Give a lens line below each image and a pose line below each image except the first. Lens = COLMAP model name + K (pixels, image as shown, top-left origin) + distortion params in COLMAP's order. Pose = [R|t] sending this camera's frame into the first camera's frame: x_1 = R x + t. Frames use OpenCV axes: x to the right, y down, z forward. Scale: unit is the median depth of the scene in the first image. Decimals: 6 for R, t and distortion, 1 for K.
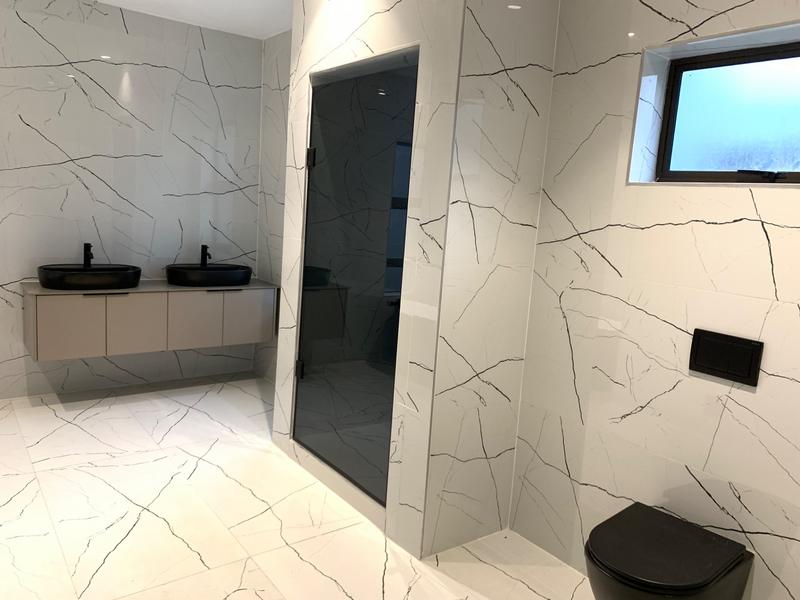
lens RADIAL K [[610.3, 0, 397.7], [0, 610.3, 297.8], [0, 0, 1]] dist [0.001750, -0.002488]
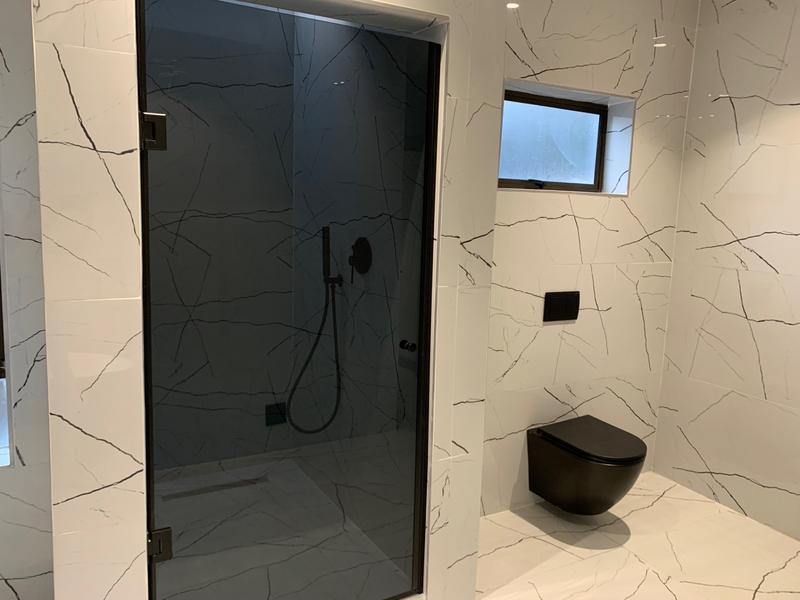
lens RADIAL K [[597.2, 0, 399.4], [0, 597.2, 285.9], [0, 0, 1]] dist [0.000360, 0.001125]
pose [[0.147555, -0.189578, 0.970715, -0.902160], [0.127021, 0.976963, 0.171491, -0.244636], [-0.980863, 0.097997, 0.168236, 1.083205]]
